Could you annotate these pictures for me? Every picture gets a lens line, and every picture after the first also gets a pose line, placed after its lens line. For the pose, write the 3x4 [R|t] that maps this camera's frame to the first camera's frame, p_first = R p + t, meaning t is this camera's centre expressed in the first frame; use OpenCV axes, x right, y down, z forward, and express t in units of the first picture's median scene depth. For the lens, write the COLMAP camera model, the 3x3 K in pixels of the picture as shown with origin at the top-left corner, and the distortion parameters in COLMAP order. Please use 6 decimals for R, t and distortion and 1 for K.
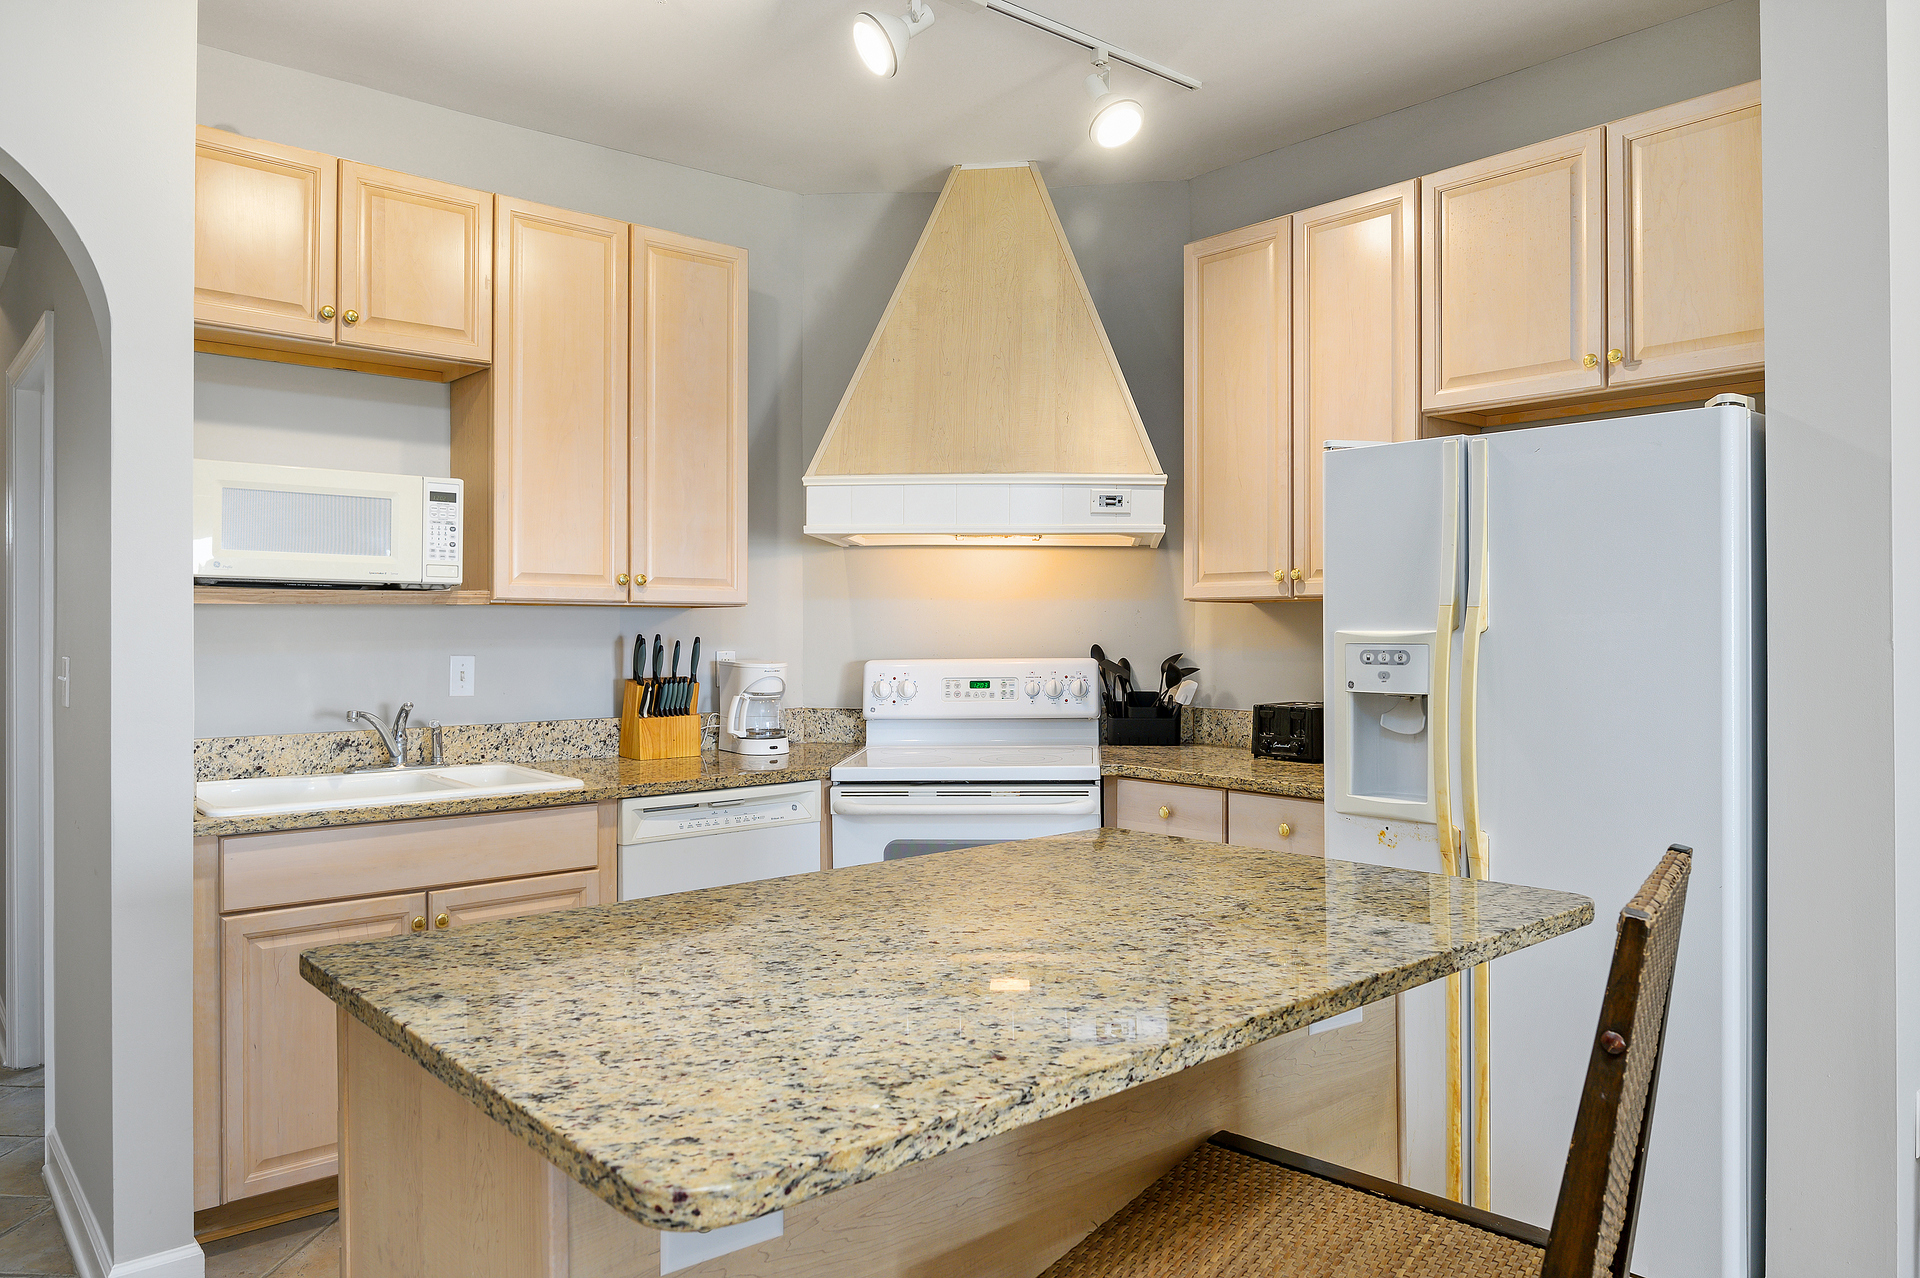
lens RADIAL K [[1298.1, 0, 967.1], [0, 1298.1, 646.5], [0, 0, 1]] dist [0.000234, 0.000869]
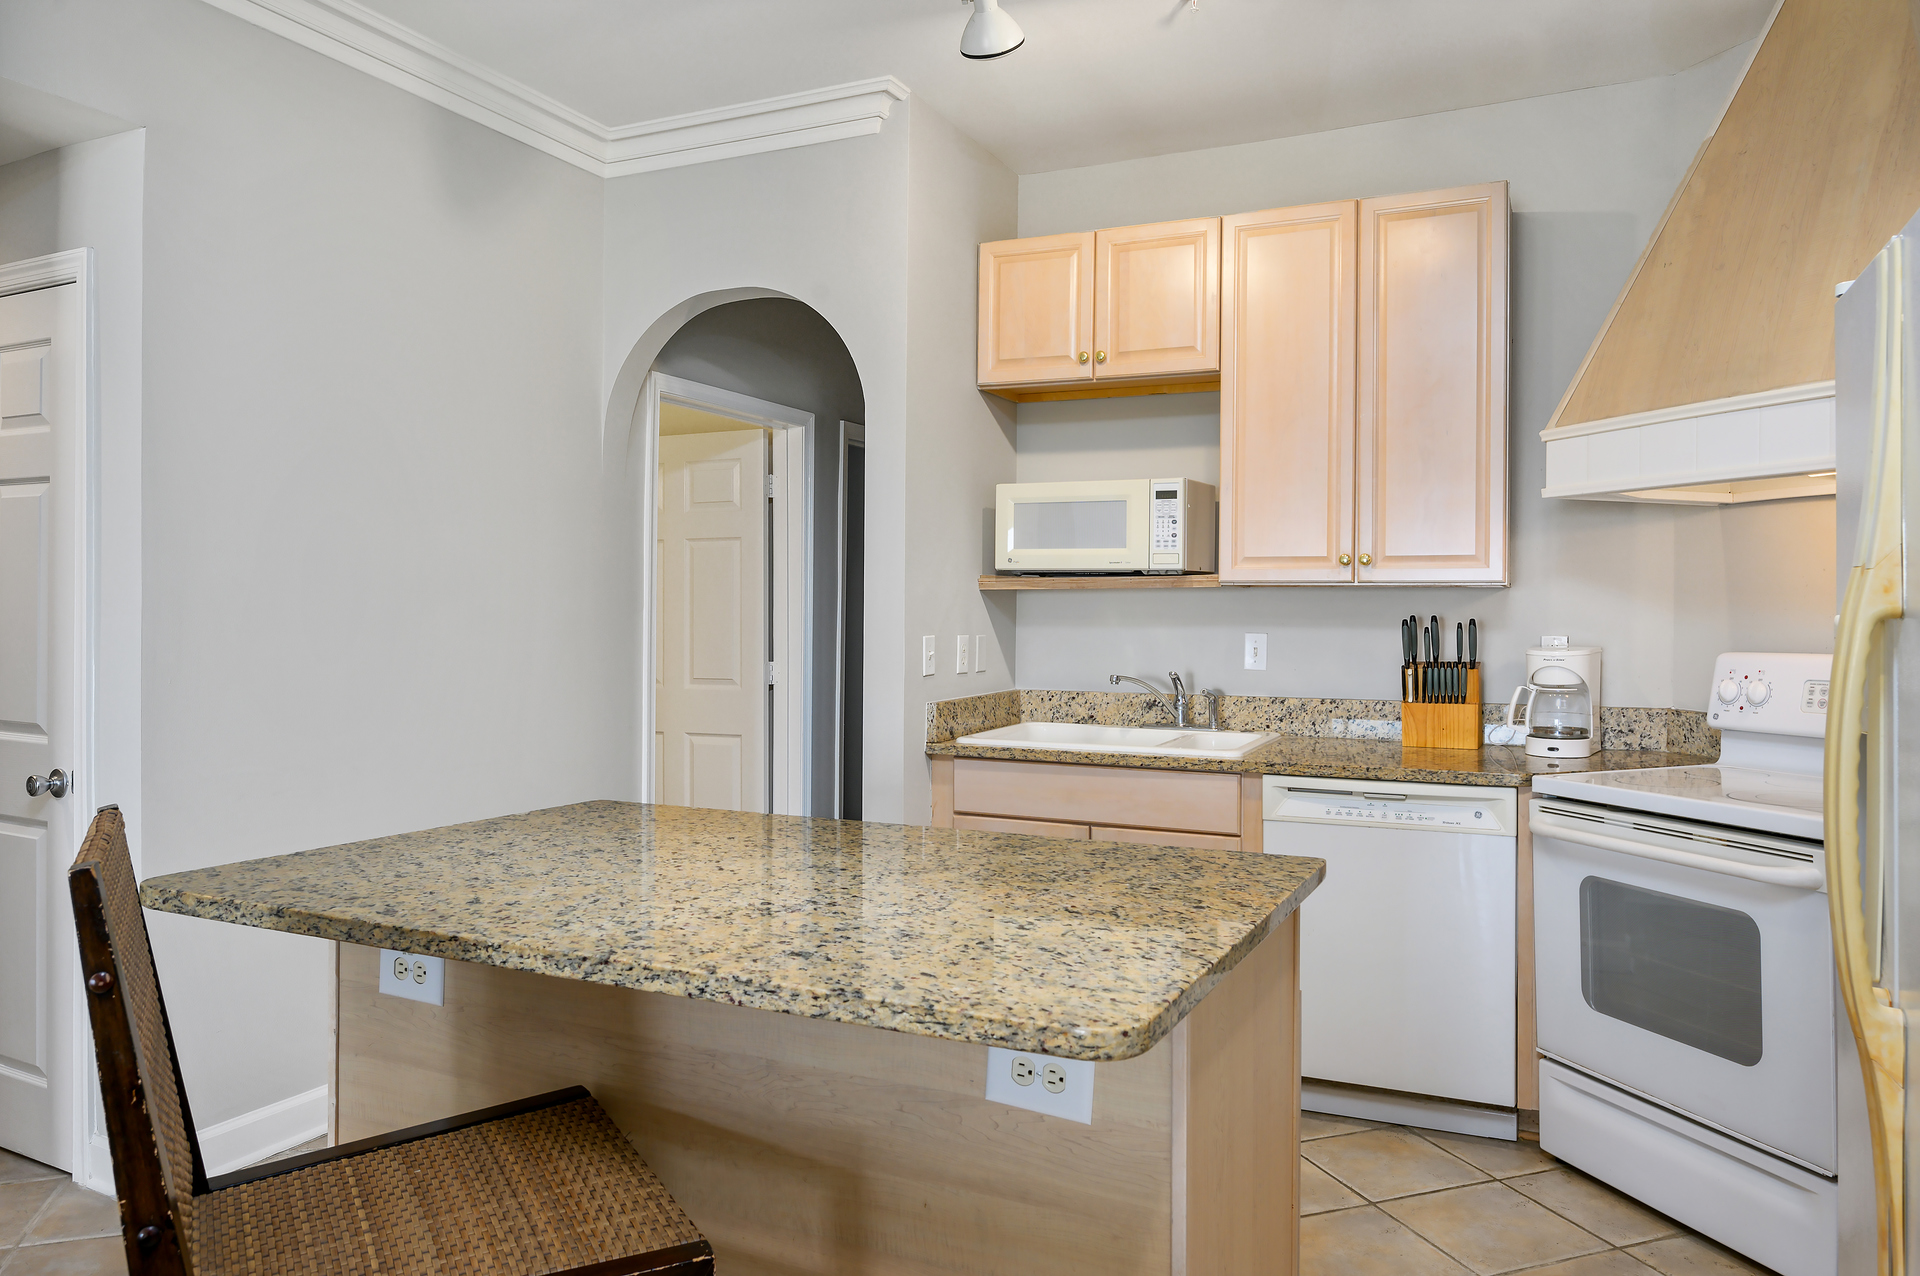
lens RADIAL K [[1298.1, 0, 968.4], [0, 1298.1, 617.5], [0, 0, 1]] dist [0.000234, 0.000869]
pose [[0.406660, 0.008280, -0.913542, 0.560965], [-0.016834, 0.999857, 0.001569, -0.004282], [0.913425, 0.014740, 0.406741, 0.354915]]
